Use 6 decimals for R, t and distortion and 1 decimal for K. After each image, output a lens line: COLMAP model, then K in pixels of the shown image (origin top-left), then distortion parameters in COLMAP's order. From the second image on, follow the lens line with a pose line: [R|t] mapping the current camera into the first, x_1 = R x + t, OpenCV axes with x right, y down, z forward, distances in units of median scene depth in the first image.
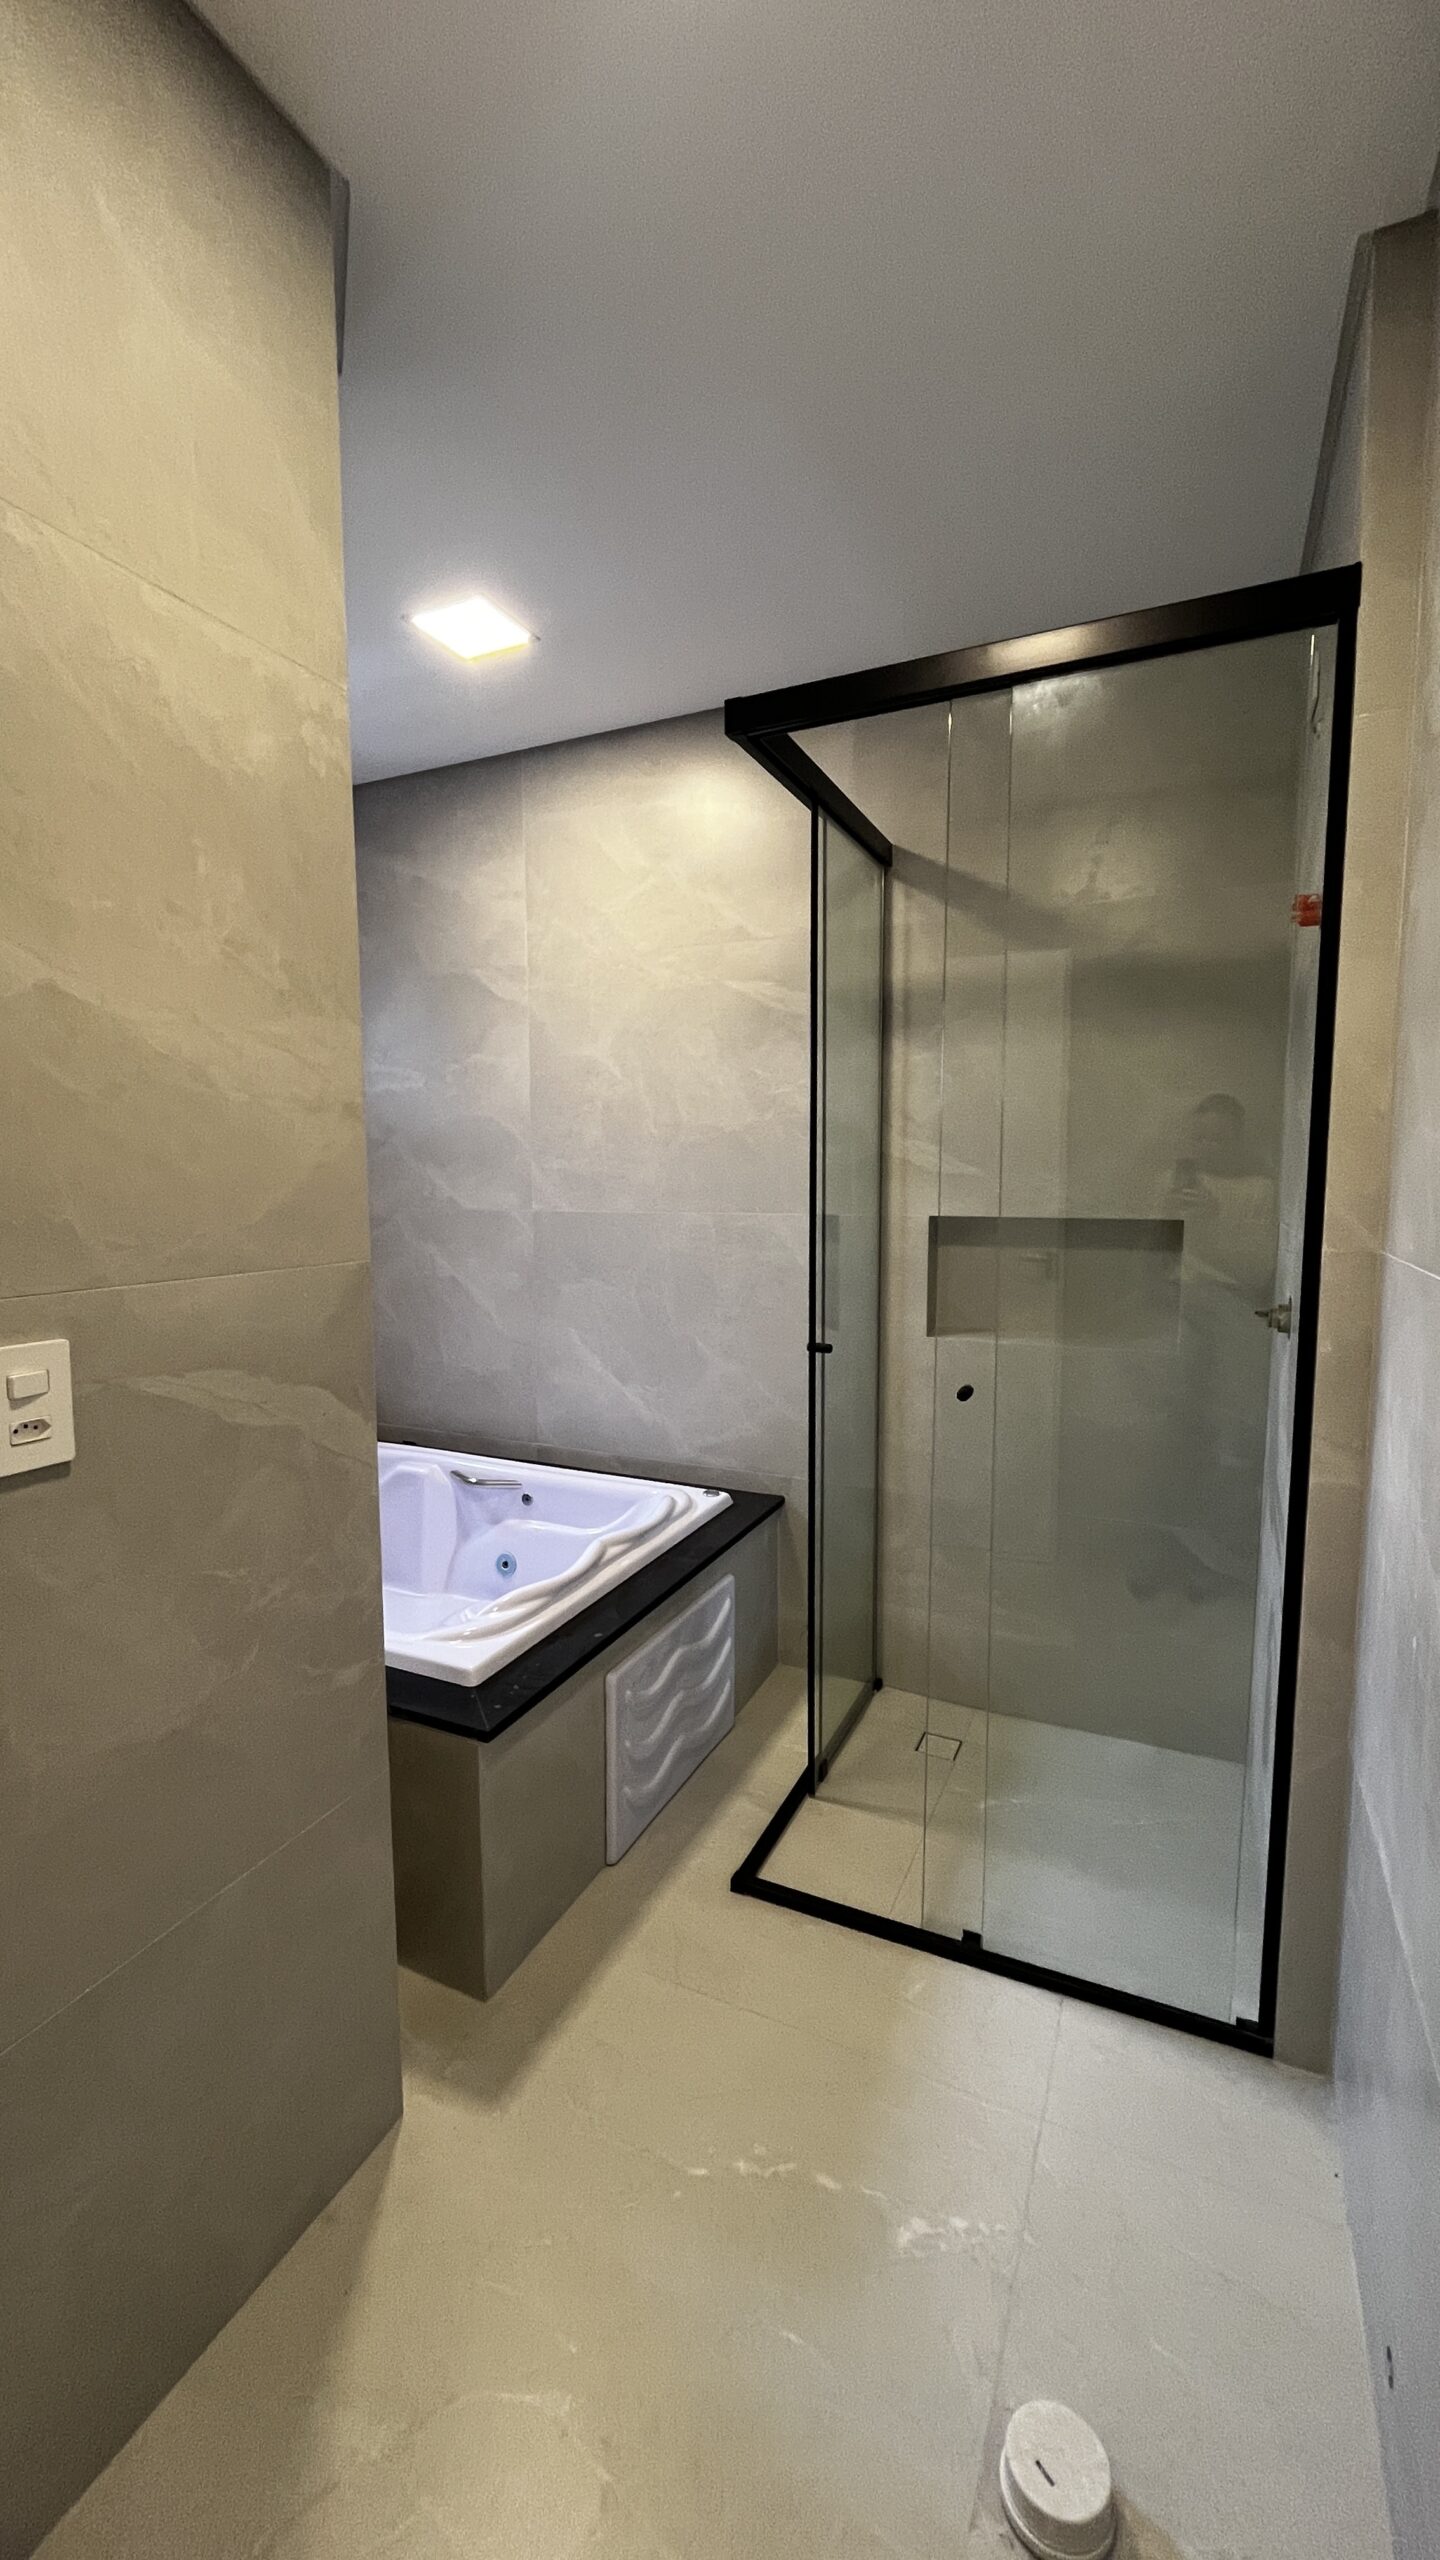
lens RADIAL K [[1034.3, 0, 716.5], [0, 1034.3, 1274.7], [0, 0, 1]] dist [-0.001370, 0.000019]
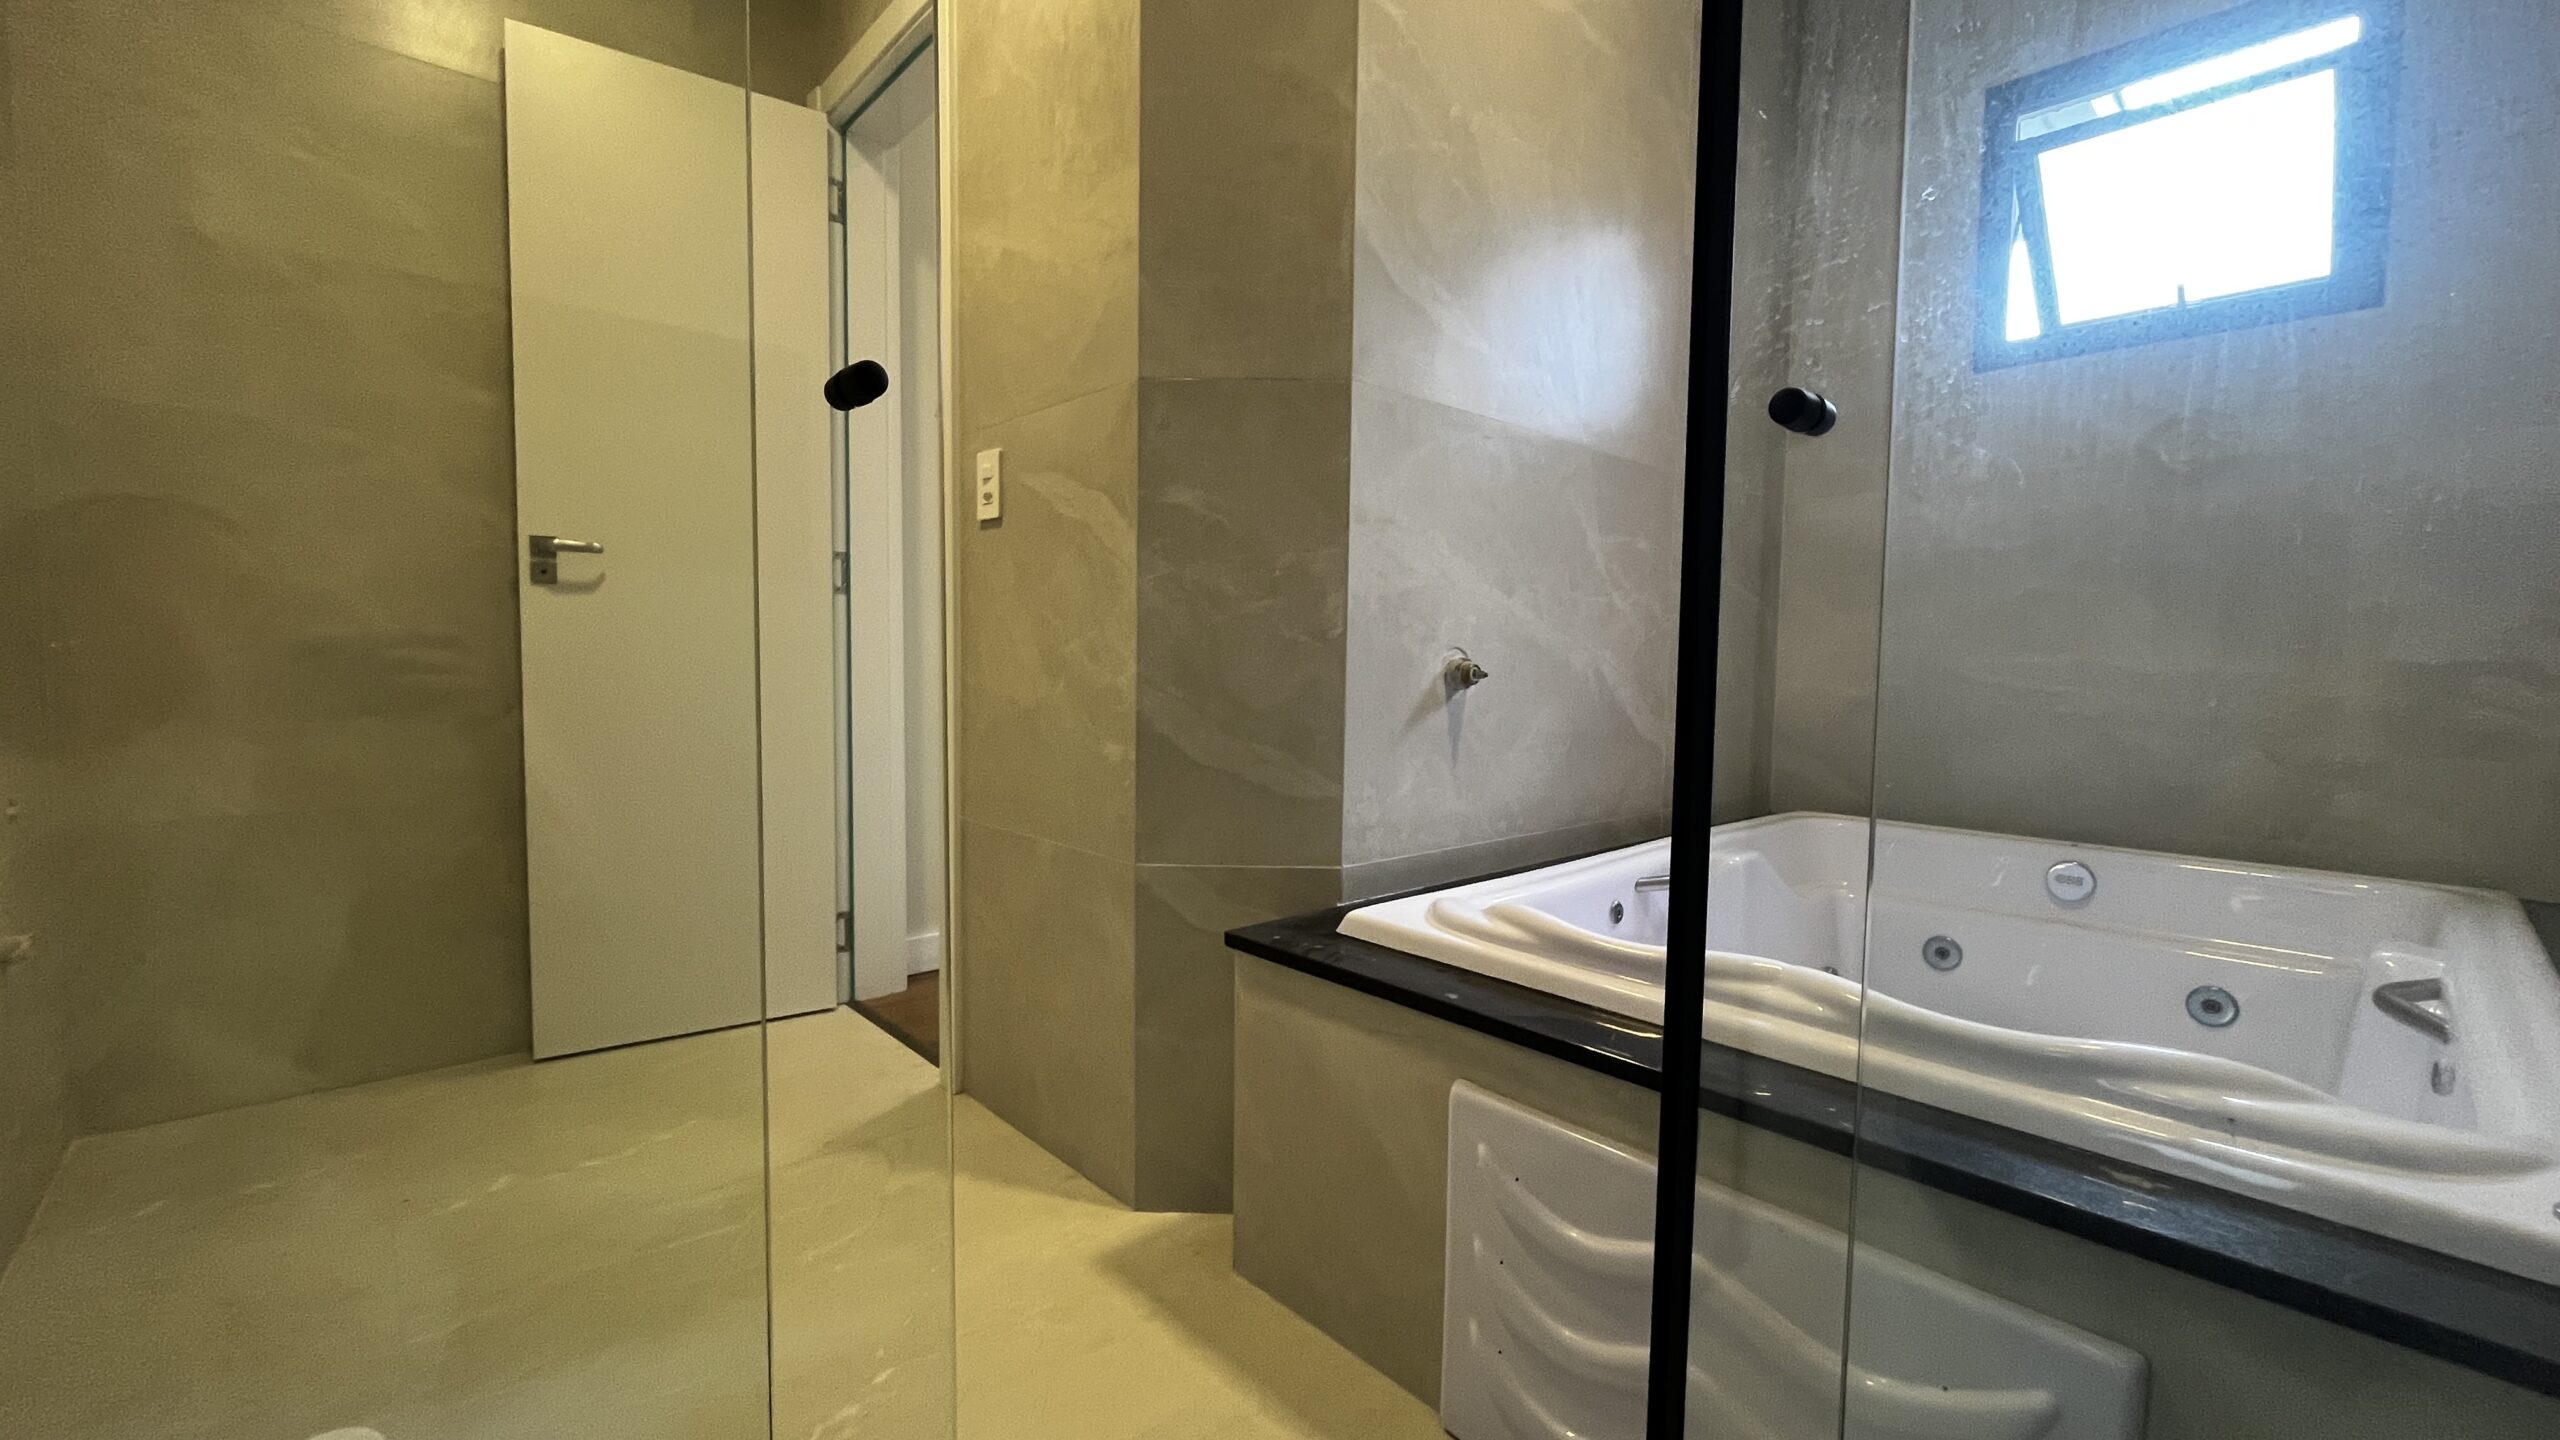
lens RADIAL K [[1034.3, 0, 1275.5], [0, 1034.3, 725.2], [0, 0, 1]] dist [-0.001370, 0.000019]
pose [[-0.387663, 0.052148, -0.920325, 0.686907], [-0.106267, 0.989214, 0.100814, 0.241660], [0.915655, 0.136882, -0.377940, 1.728537]]
